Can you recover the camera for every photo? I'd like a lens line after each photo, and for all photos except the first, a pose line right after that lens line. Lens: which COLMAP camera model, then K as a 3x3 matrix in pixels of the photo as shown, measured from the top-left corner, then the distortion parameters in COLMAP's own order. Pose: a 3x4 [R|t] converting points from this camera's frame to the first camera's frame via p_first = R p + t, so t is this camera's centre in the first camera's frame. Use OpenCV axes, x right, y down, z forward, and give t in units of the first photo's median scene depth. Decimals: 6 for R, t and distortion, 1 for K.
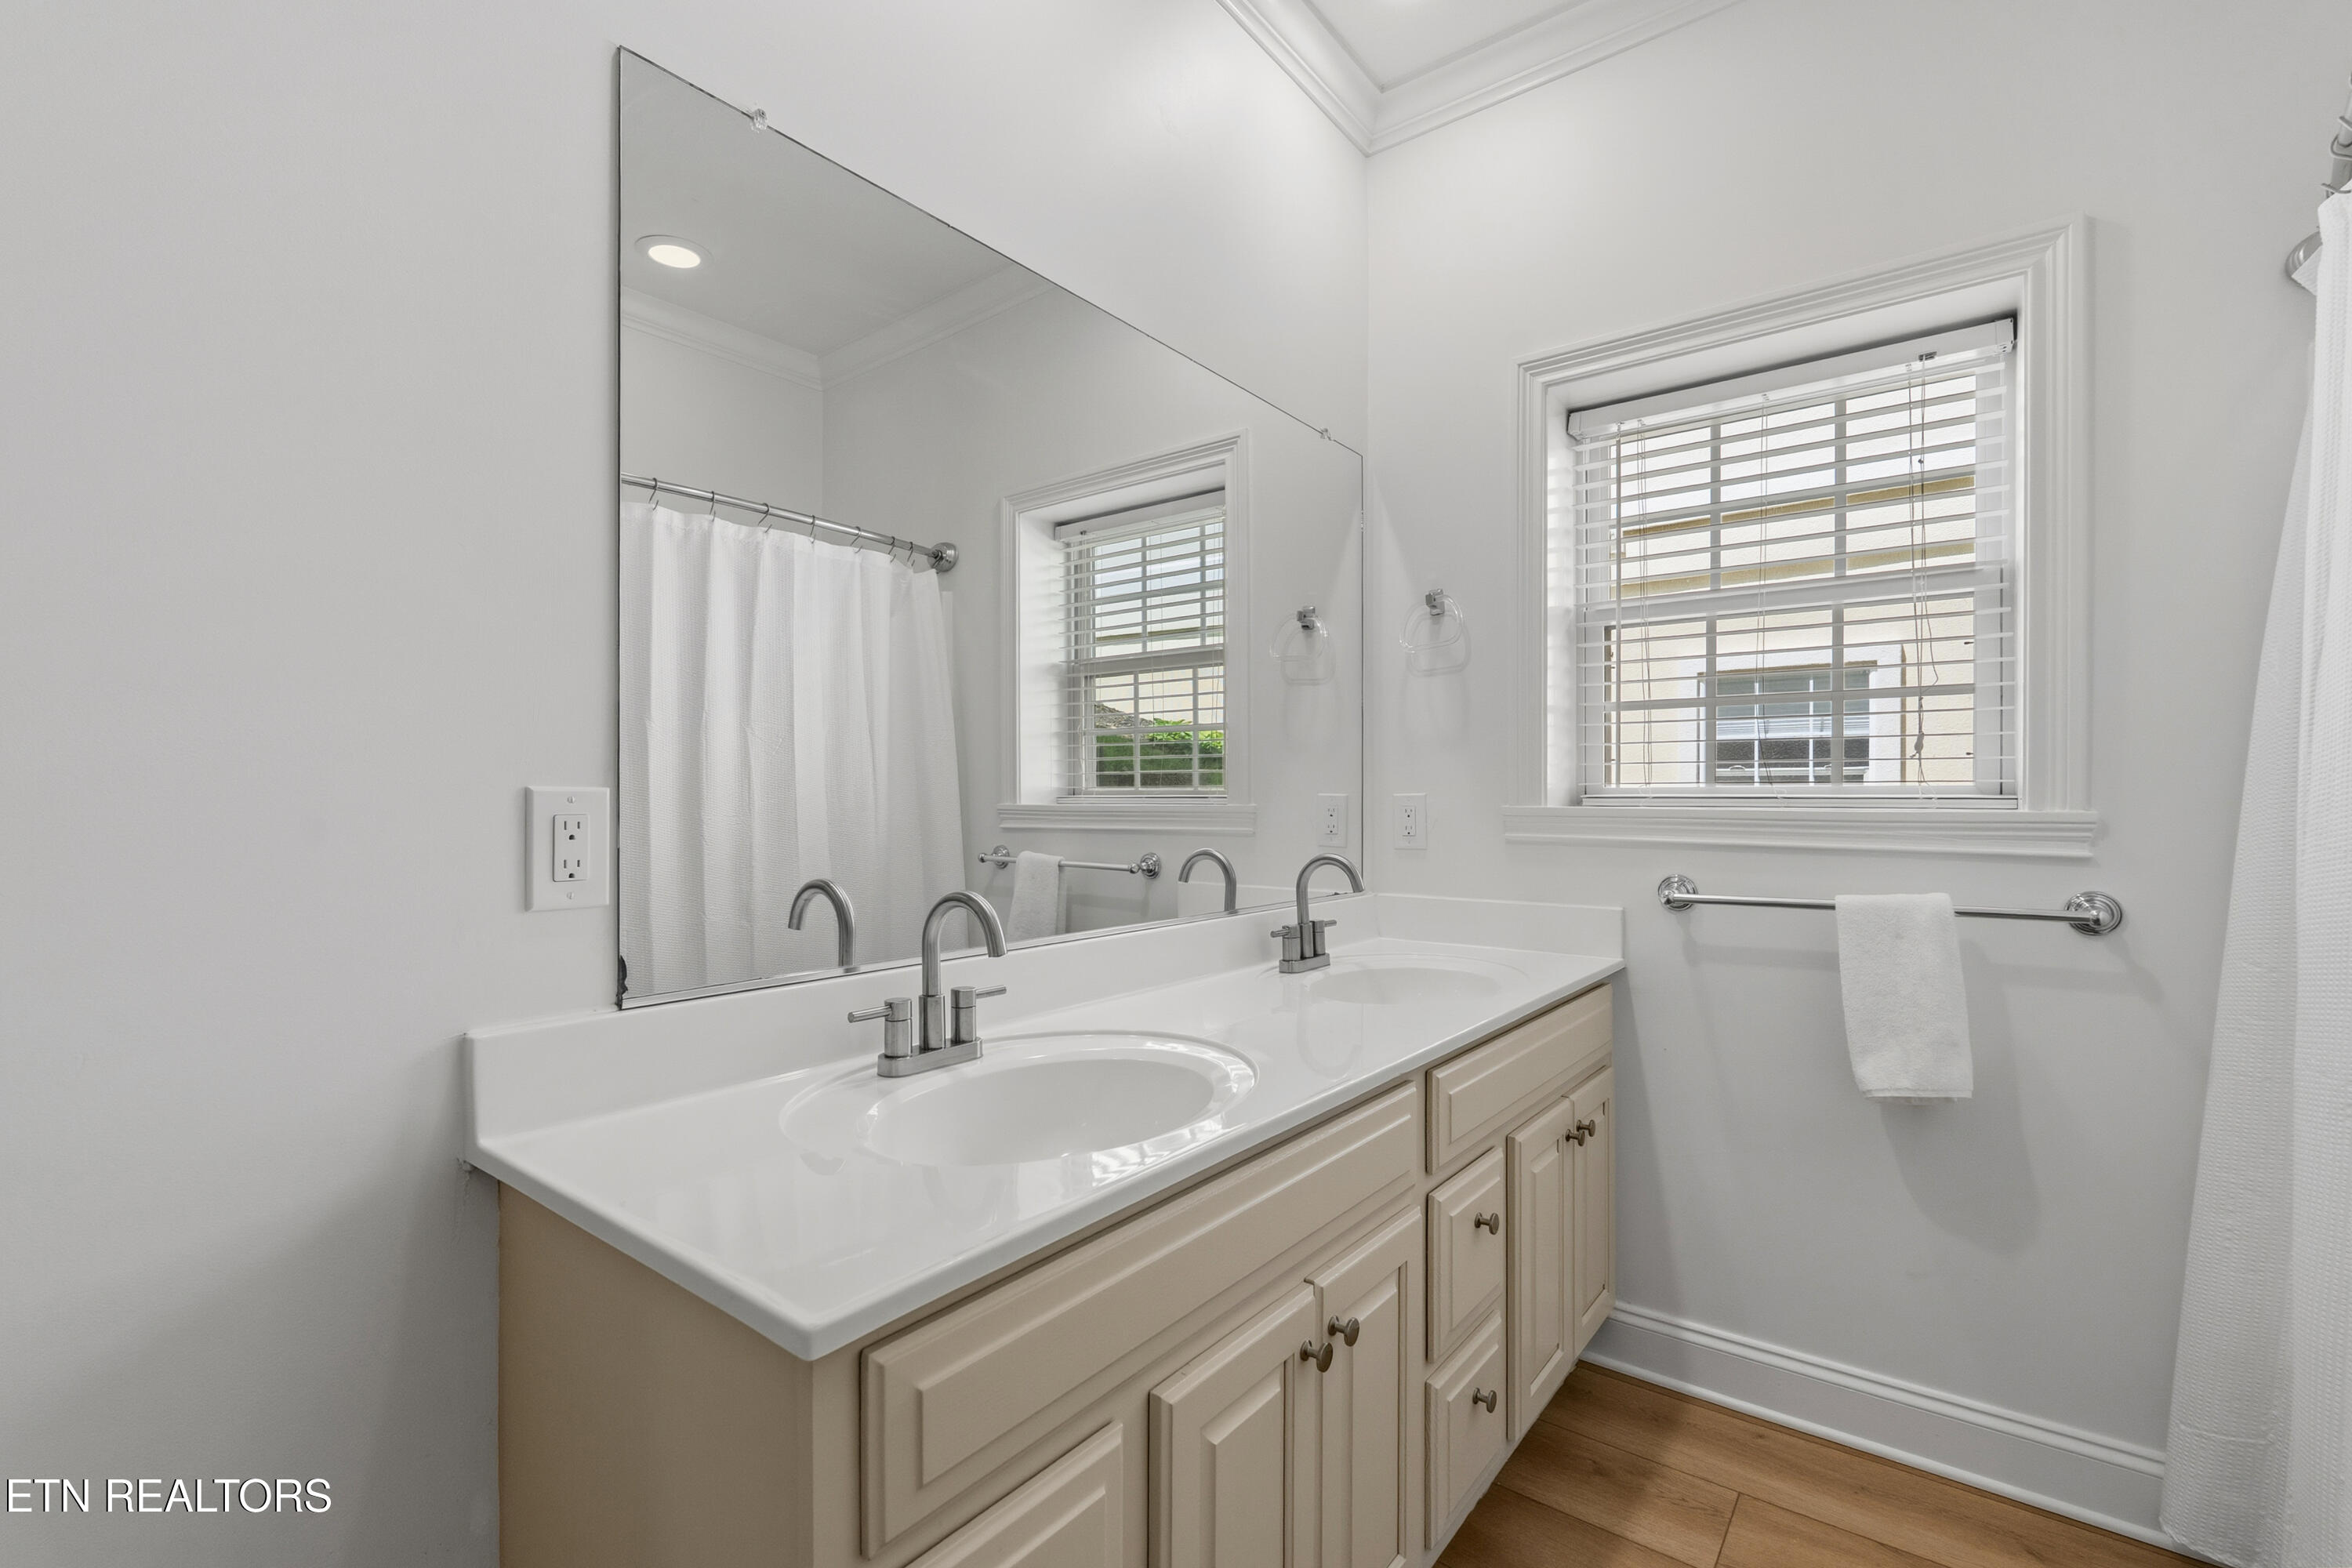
lens RADIAL K [[1046.0, 0, 1183.0], [0, 1046.0, 802.8], [0, 0, 1]] dist [-0.005256, 0.000535]
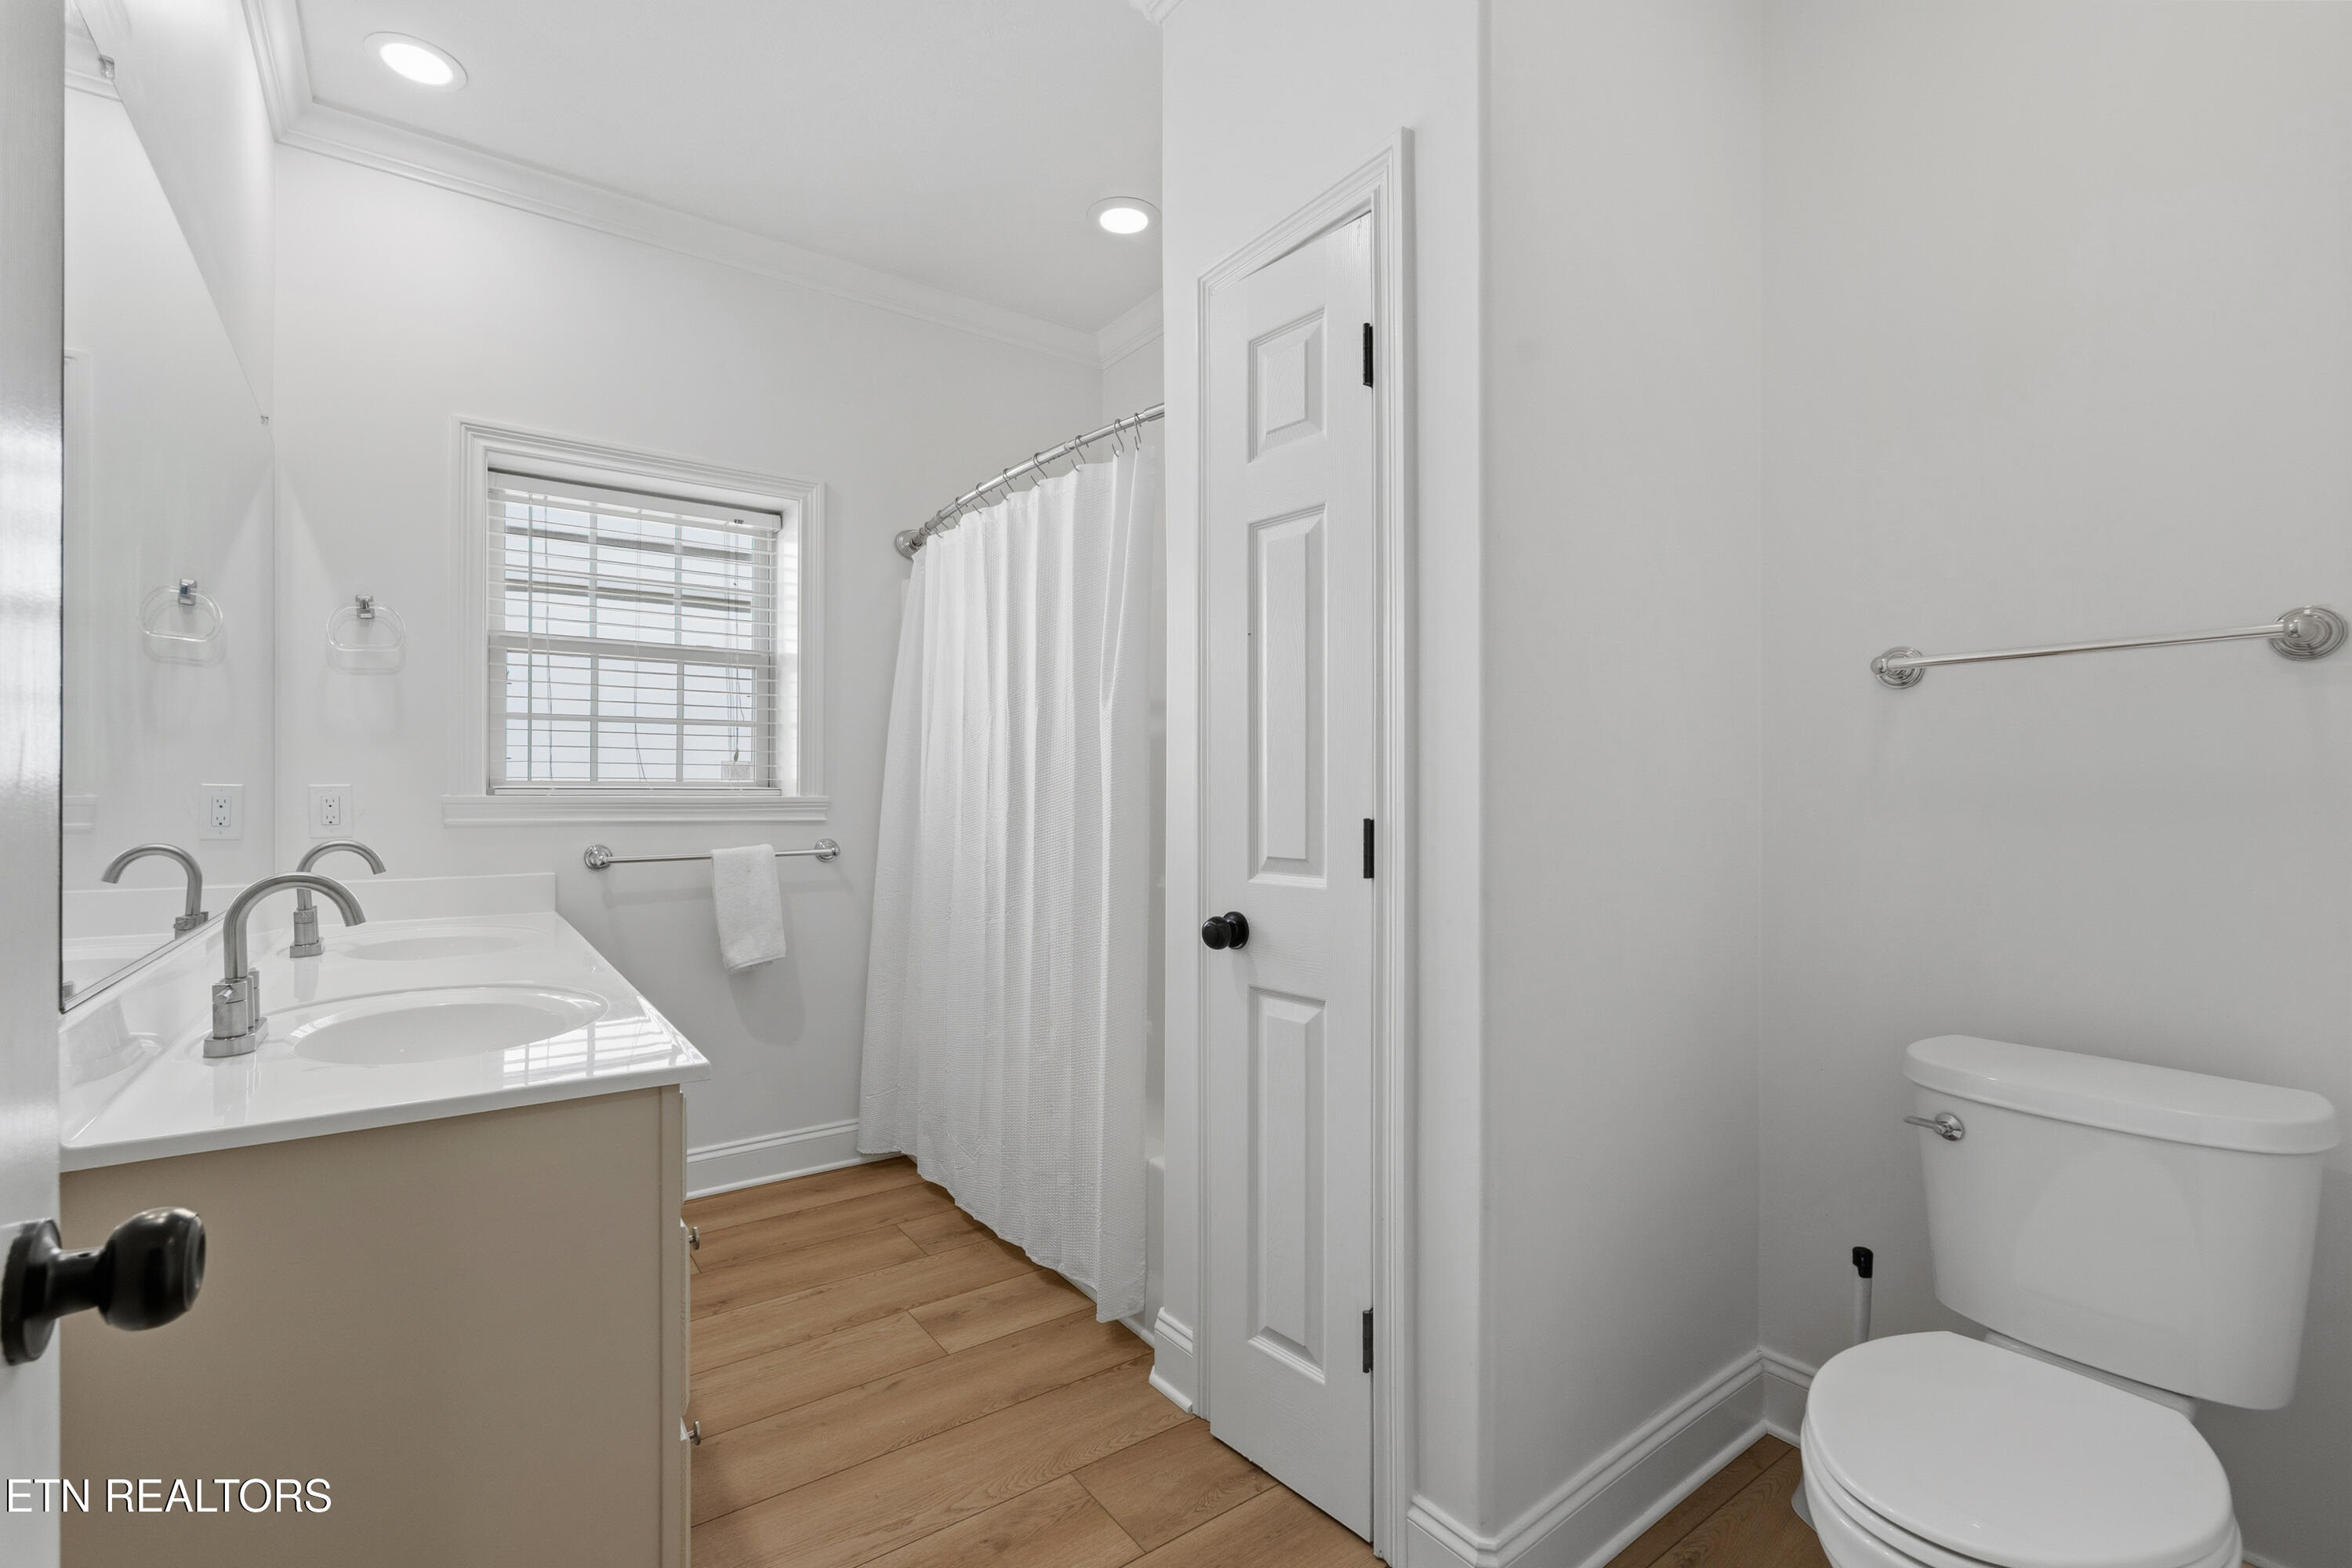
lens RADIAL K [[1046.0, 0, 1169.7], [0, 1046.0, 787.9], [0, 0, 1]] dist [-0.005256, 0.000535]
pose [[0.276209, 0.004740, 0.961086, -0.654494], [0.004961, 0.999967, -0.006358, 0.006850], [-0.961085, 0.006524, 0.276177, -0.105322]]
